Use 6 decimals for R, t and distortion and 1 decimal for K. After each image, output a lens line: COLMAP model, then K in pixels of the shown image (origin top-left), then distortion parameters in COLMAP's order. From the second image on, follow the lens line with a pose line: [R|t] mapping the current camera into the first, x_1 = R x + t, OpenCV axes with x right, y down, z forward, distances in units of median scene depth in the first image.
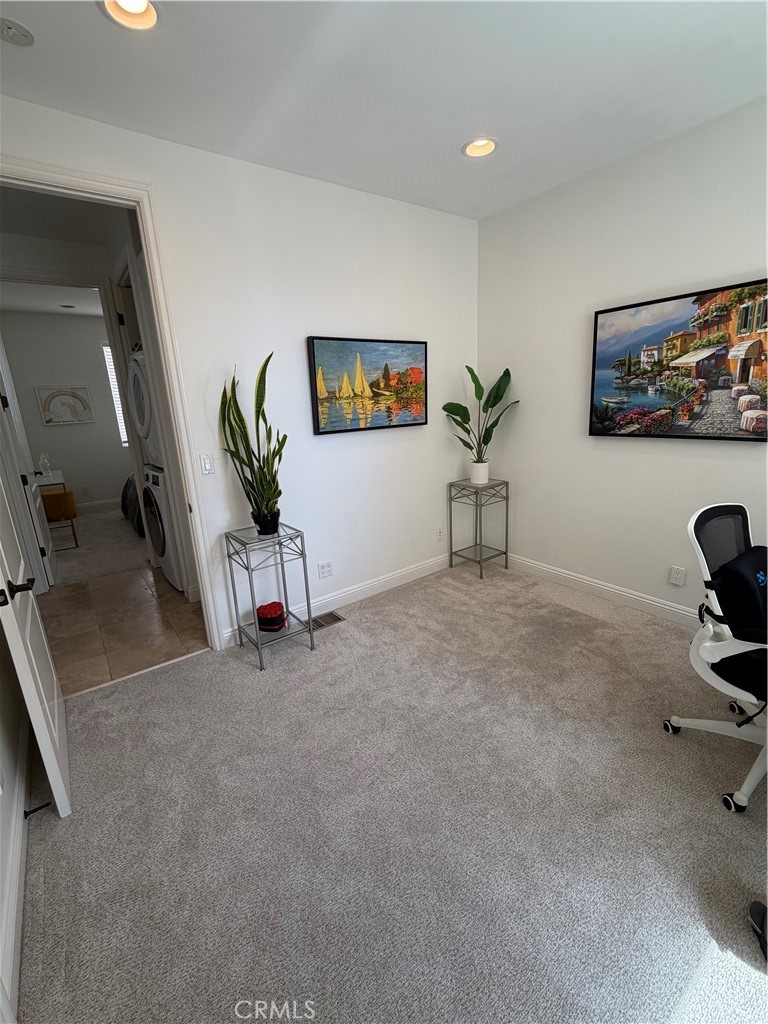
lens RADIAL K [[445.1, 0, 381.9], [0, 445.1, 514.5], [0, 0, 1]] dist [0.000204, -0.000009]
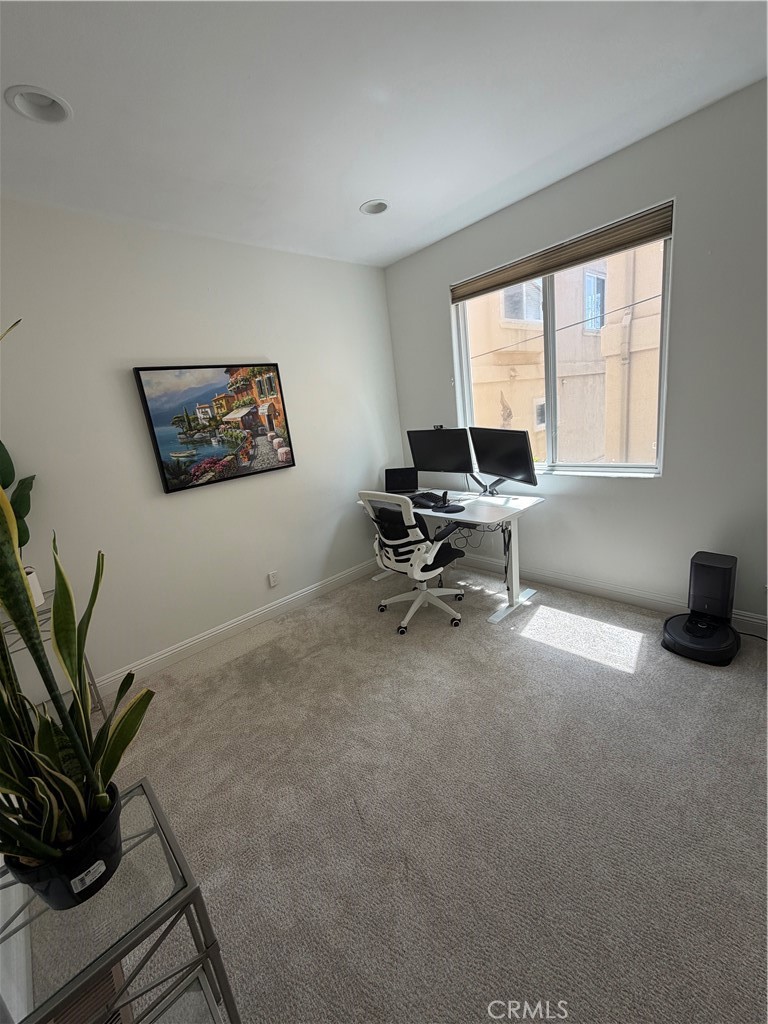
lens RADIAL K [[408.6, 0, 381.7], [0, 408.6, 511.2], [0, 0, 1]] dist [0.000377, 0.000038]
pose [[-0.101063, -0.177114, 0.978988, -0.526243], [0.377905, 0.903437, 0.202457, -0.172621], [-0.920312, 0.390425, -0.024372, 0.722147]]
